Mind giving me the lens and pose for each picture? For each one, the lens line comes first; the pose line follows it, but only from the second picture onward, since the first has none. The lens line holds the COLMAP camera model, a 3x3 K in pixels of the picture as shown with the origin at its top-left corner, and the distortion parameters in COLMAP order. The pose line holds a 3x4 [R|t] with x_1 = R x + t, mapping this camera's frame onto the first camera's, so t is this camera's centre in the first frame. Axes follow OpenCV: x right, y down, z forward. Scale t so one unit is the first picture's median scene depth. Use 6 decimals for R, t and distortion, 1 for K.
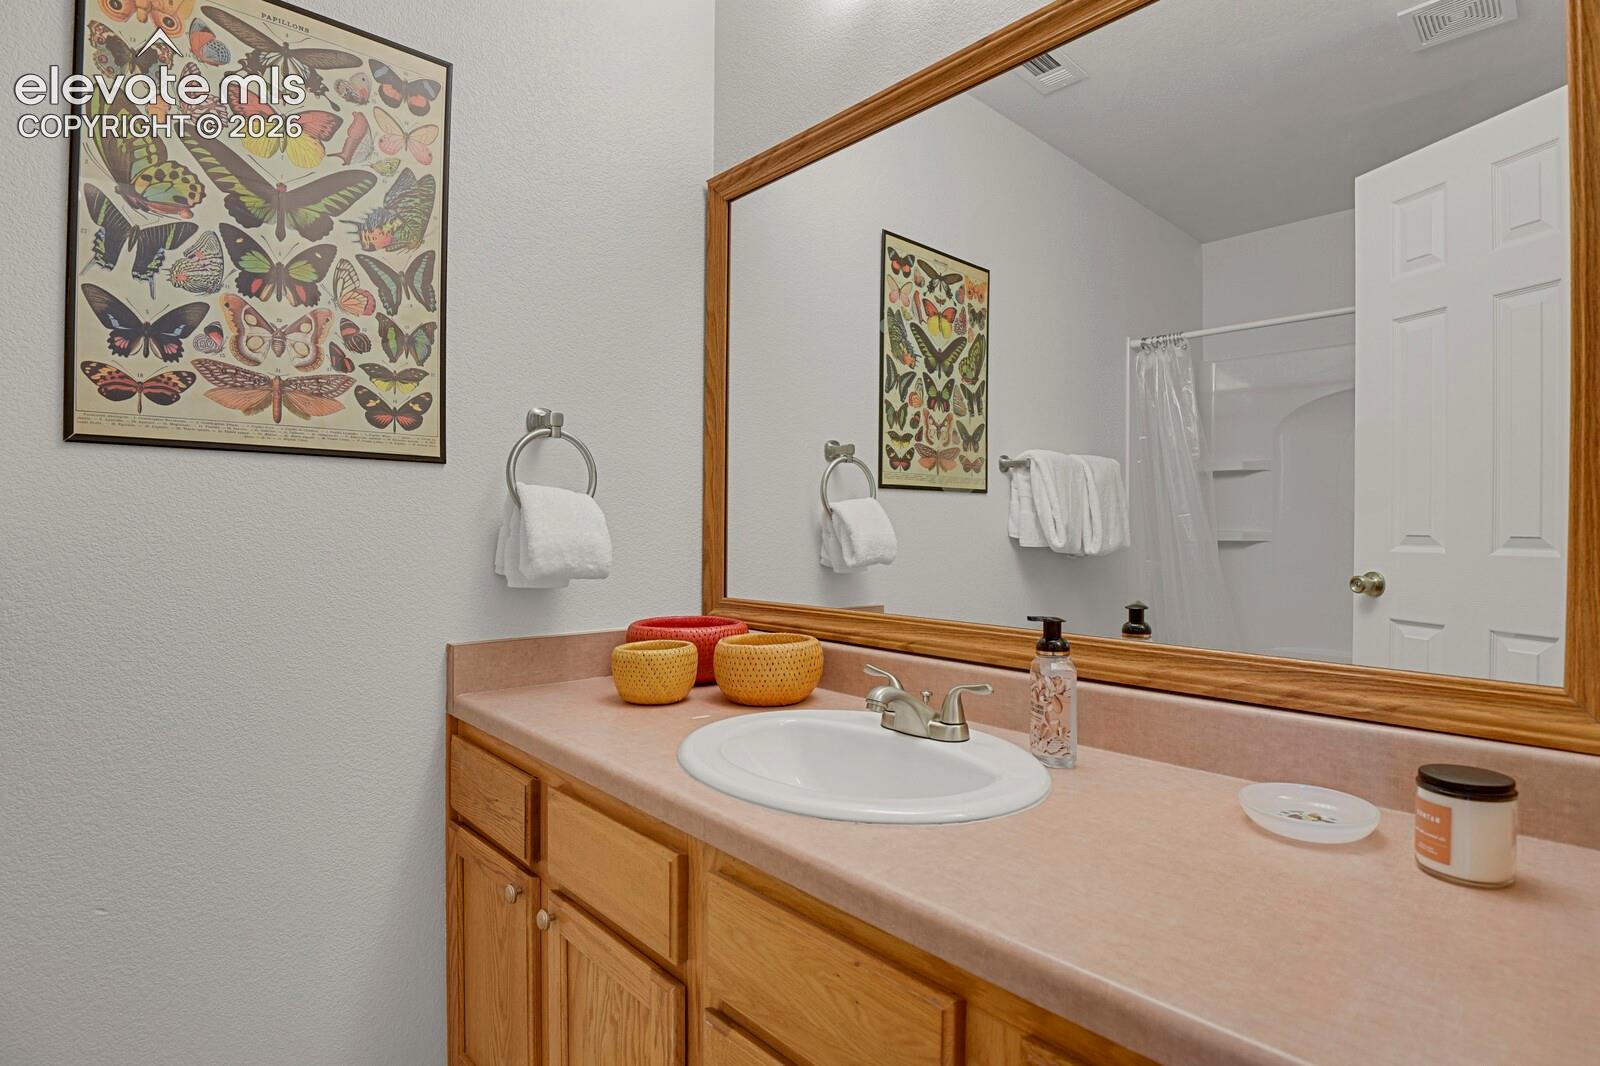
lens RADIAL K [[817.2, 0, 793.8], [0, 817.2, 537.9], [0, 0, 1]] dist [-0.029664, -0.001366]
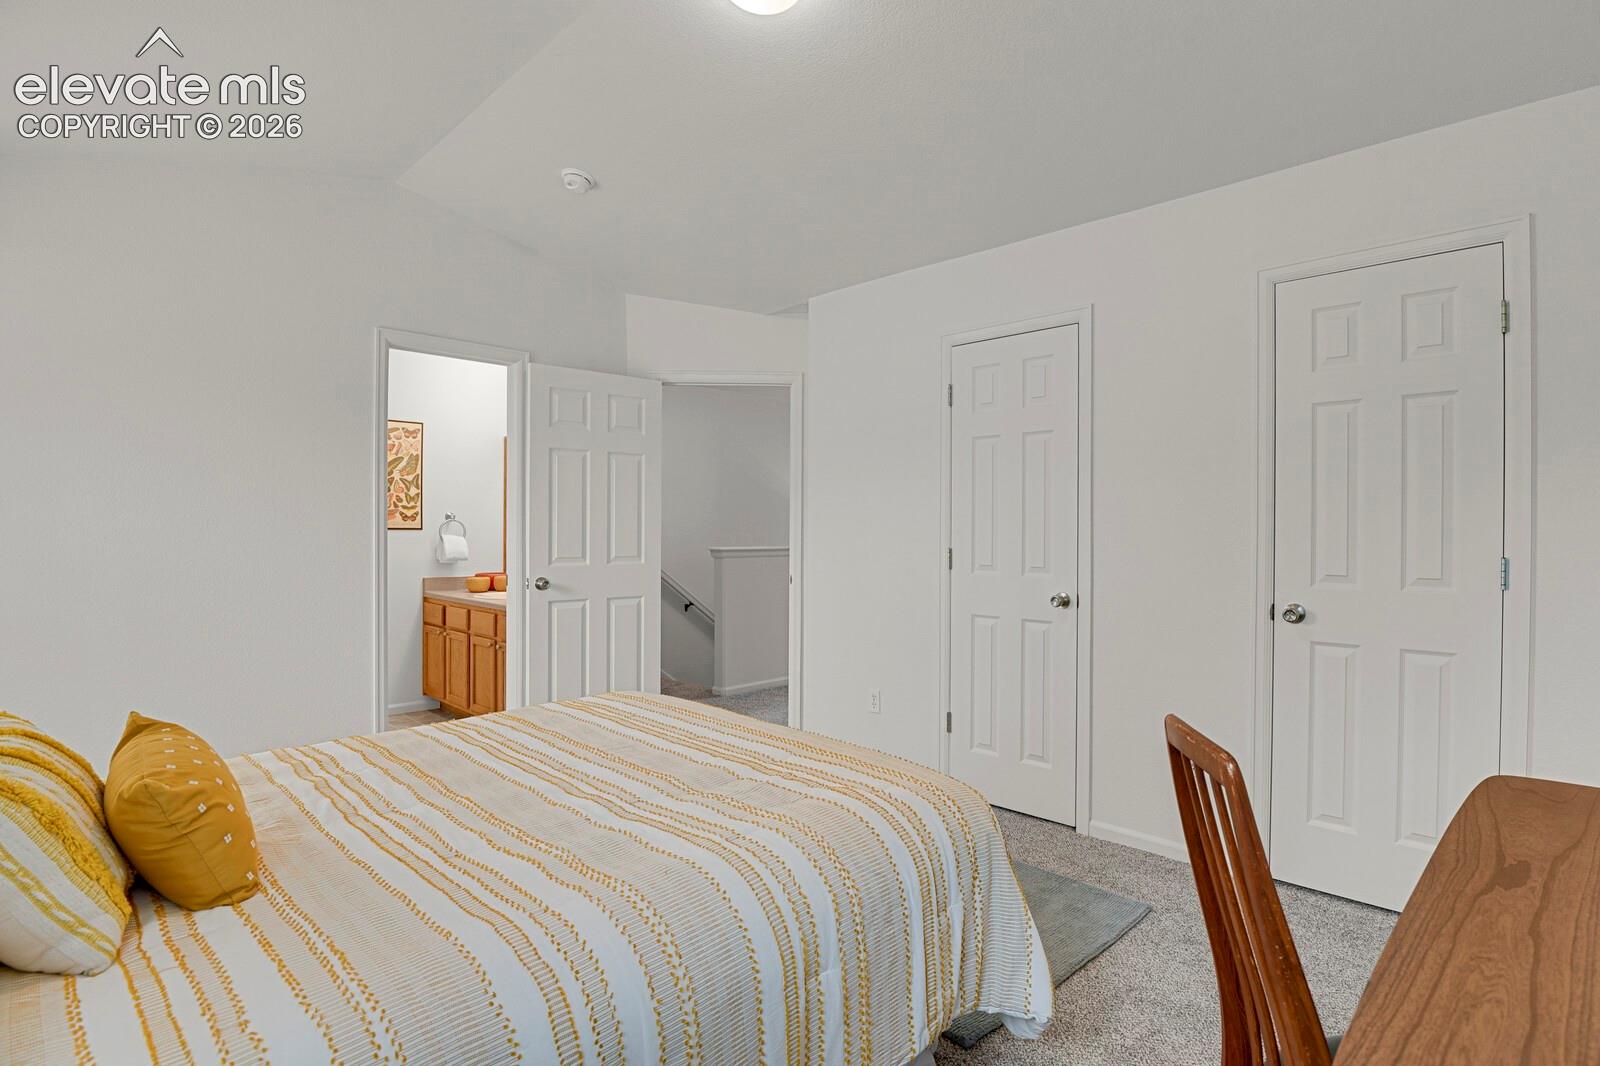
lens RADIAL K [[817.2, 0, 793.8], [0, 817.2, 537.9], [0, 0, 1]] dist [-0.029664, -0.001366]
pose [[0.999586, -0.001358, 0.028743, 1.225623], [0.001301, 0.999997, 0.002020, -0.059950], [-0.028746, -0.001981, 0.999585, -2.911827]]
